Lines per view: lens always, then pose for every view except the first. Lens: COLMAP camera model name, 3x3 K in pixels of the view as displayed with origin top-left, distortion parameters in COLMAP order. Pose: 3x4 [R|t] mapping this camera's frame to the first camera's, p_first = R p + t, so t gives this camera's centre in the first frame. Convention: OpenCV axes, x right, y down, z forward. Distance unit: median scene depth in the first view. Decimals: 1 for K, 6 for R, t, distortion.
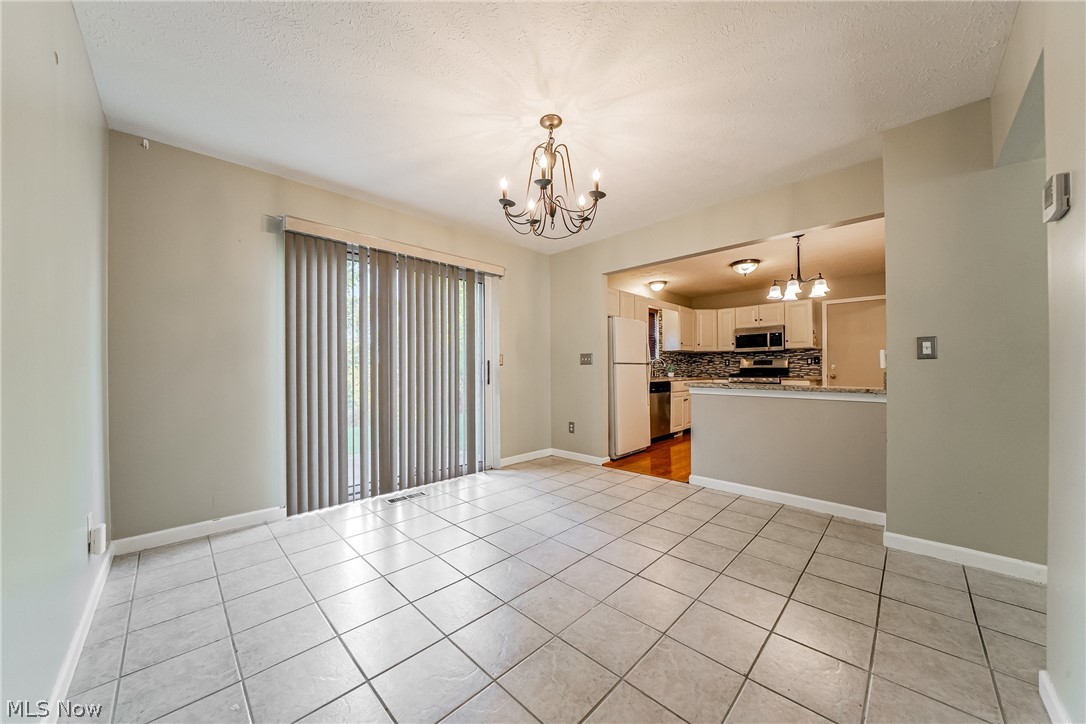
lens RADIAL K [[374.6, 0, 544.2], [0, 374.6, 369.2], [0, 0, 1]] dist [-0.022973, -0.000040]
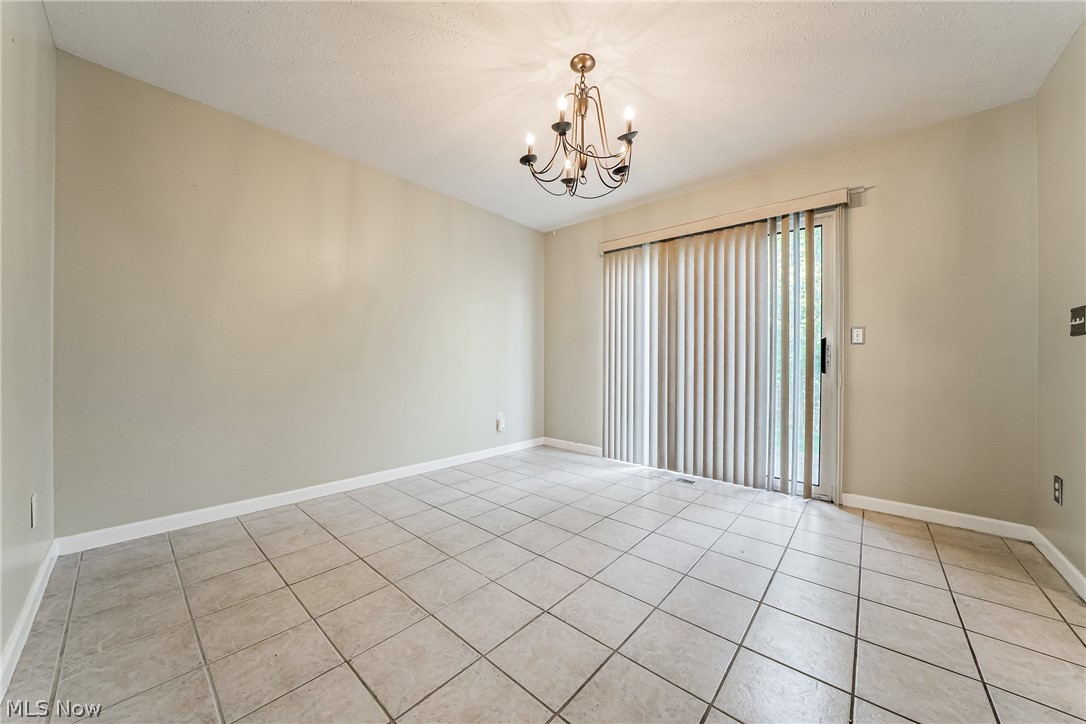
lens RADIAL K [[380.9, 0, 547.6], [0, 380.9, 363.8], [0, 0, 1]] dist [-0.021475, 0.000009]
pose [[0.063906, 0.012884, -0.997873, 0.736131], [-0.011349, 0.999861, 0.012183, 0.031307], [0.997891, 0.010547, 0.064044, 0.695574]]
